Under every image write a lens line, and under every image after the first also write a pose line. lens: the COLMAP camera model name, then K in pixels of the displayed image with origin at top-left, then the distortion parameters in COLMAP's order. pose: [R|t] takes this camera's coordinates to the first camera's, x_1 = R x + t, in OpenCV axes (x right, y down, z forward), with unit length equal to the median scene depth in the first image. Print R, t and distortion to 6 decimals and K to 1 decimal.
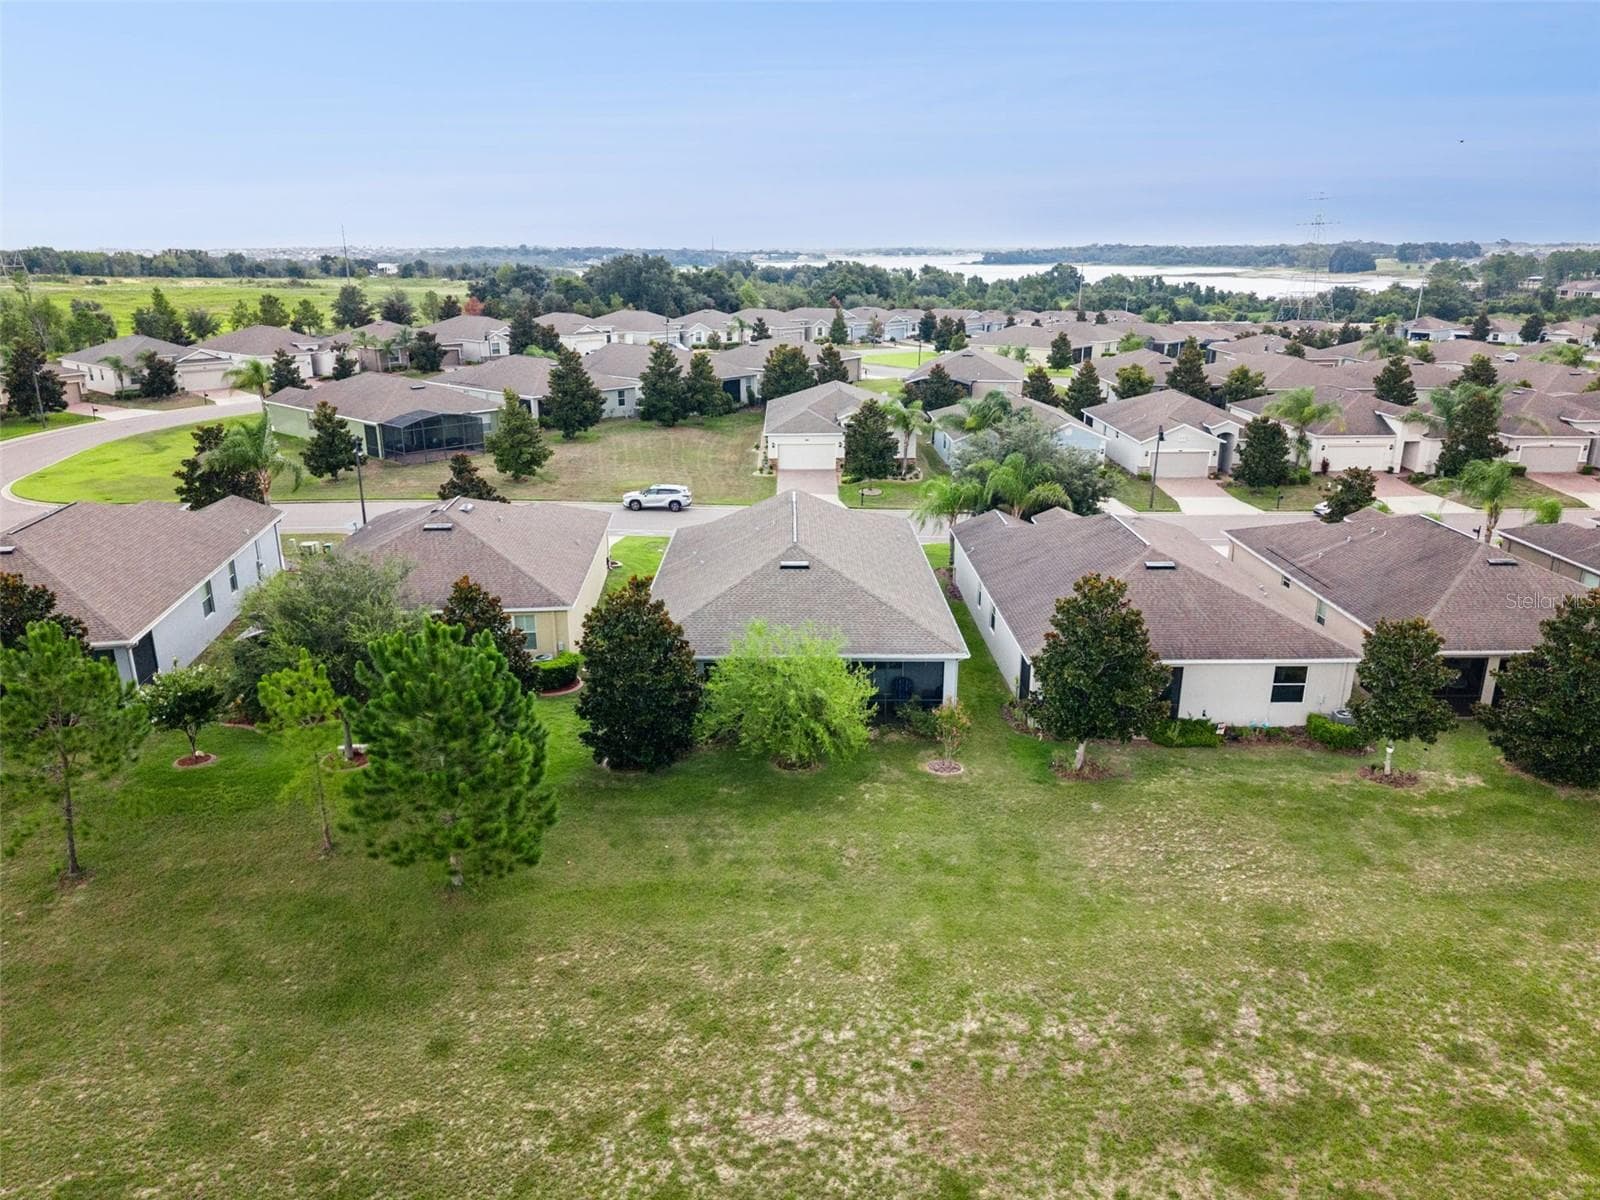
lens RADIAL K [[1093.4, 0, 800.0], [0, 1093.4, 600.0], [0, 0, 1]] dist [0.080952, -0.122103]
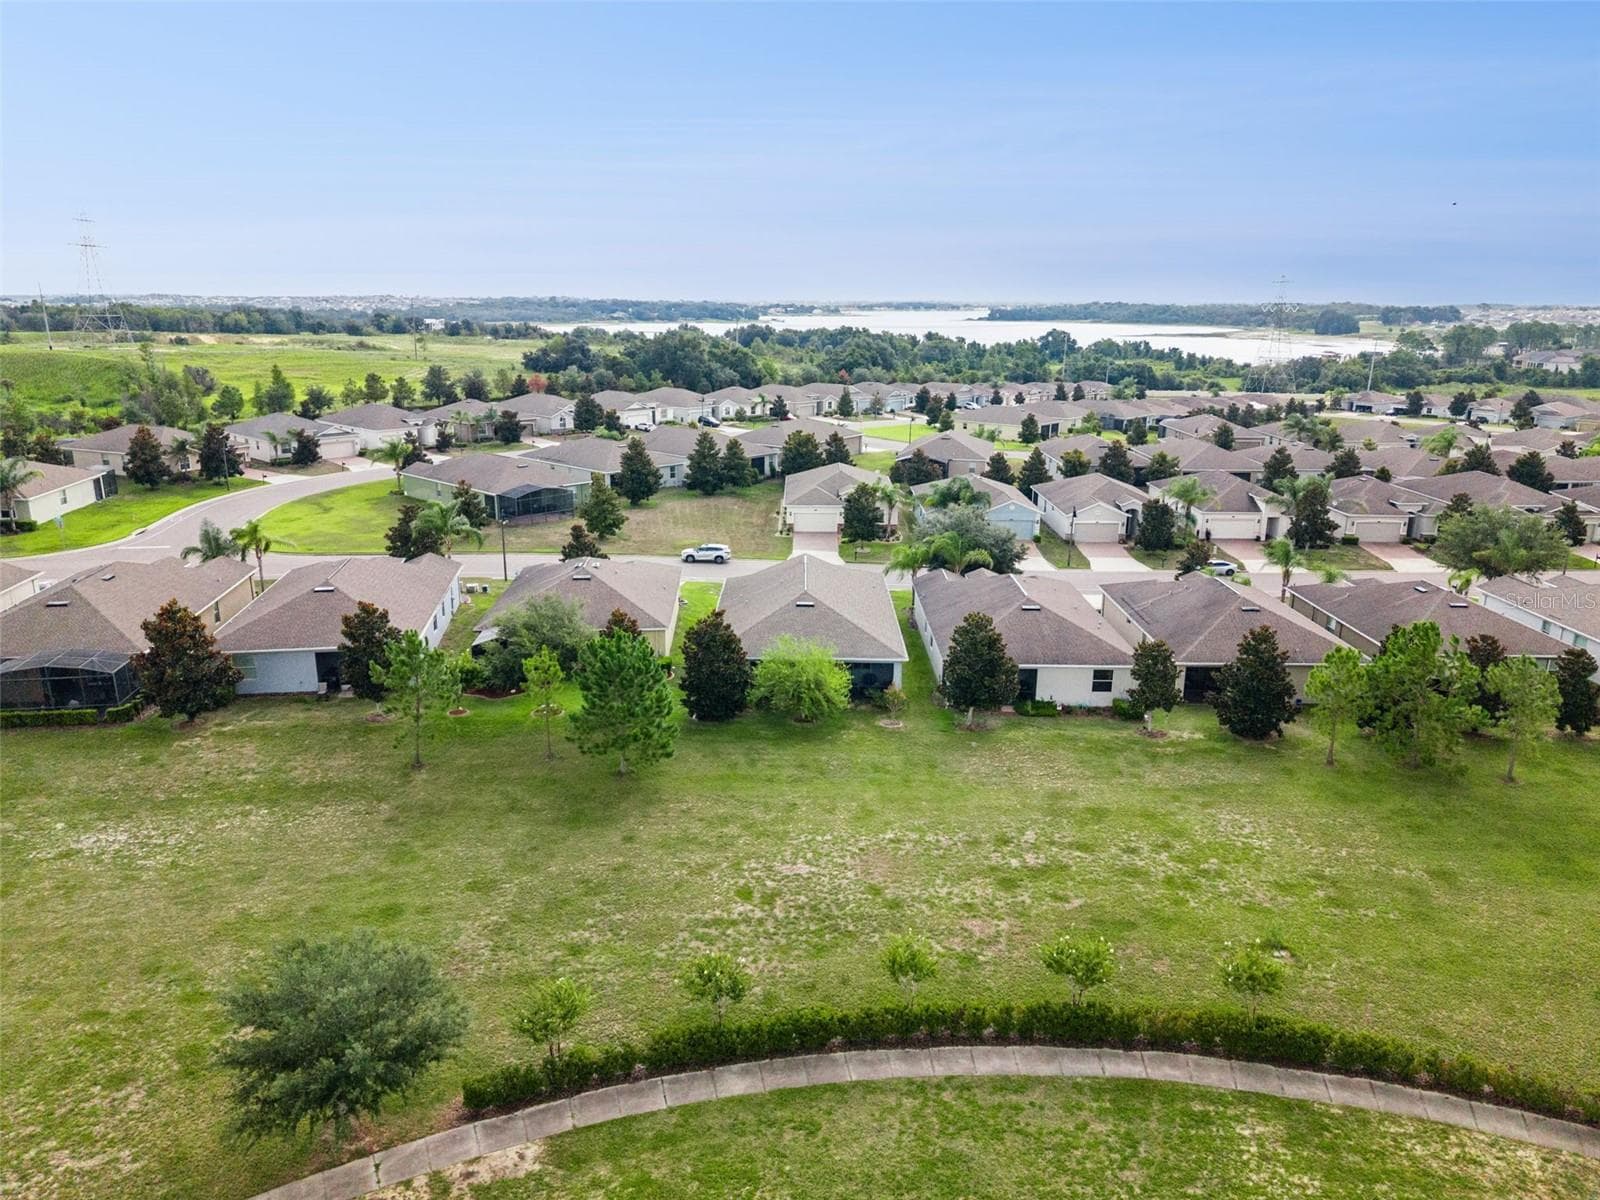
lens RADIAL K [[1053.5, 0, 800.0], [0, 1053.5, 600.0], [0, 0, 1]] dist [0.123400, -0.224737]
pose [[0.999853, 0.013992, -0.009912, 0.001316], [-0.014328, 0.999294, -0.034718, 0.007754], [0.009419, 0.034854, 0.999348, -0.271667]]
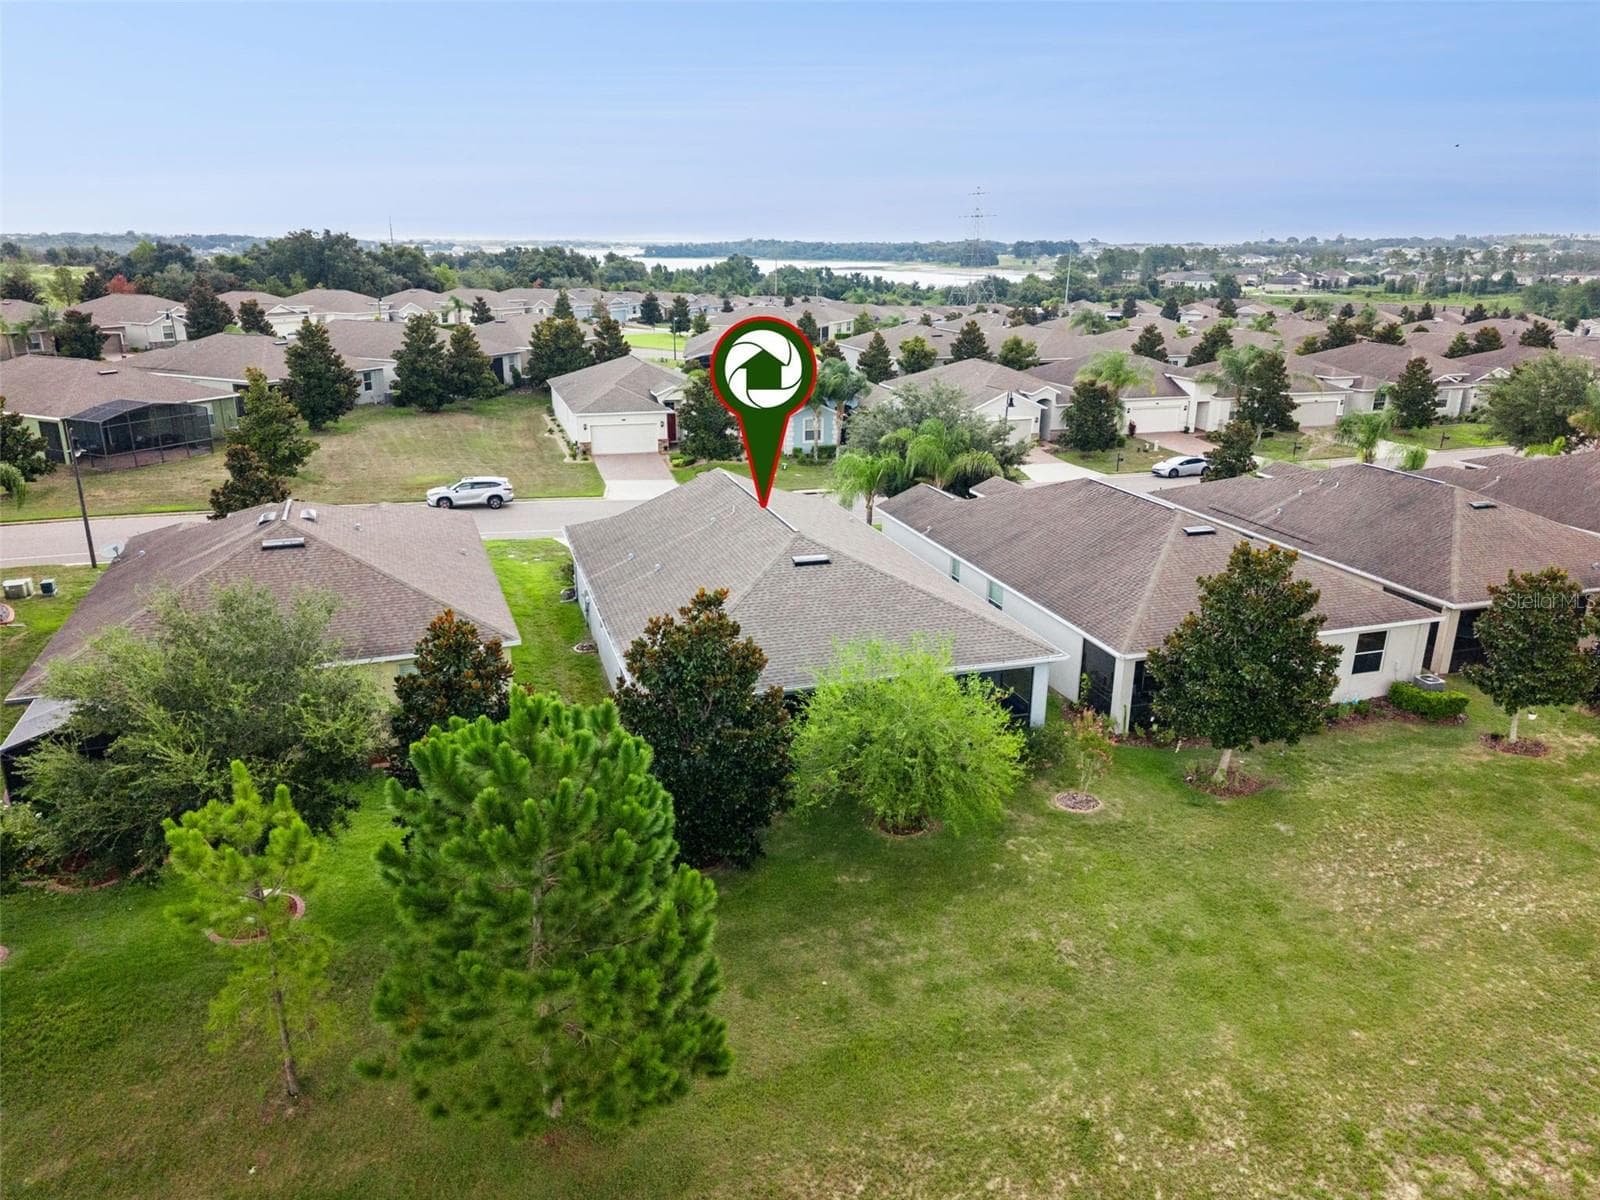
lens RADIAL K [[1080.8, 0, 800.0], [0, 1080.8, 600.0], [0, 0, 1]] dist [0.007547, 0.002006]
pose [[0.956336, -0.082447, 0.280400, -0.108846], [0.079445, 0.996595, 0.022077, -0.010095], [-0.281266, 0.001163, 0.959629, 0.128715]]
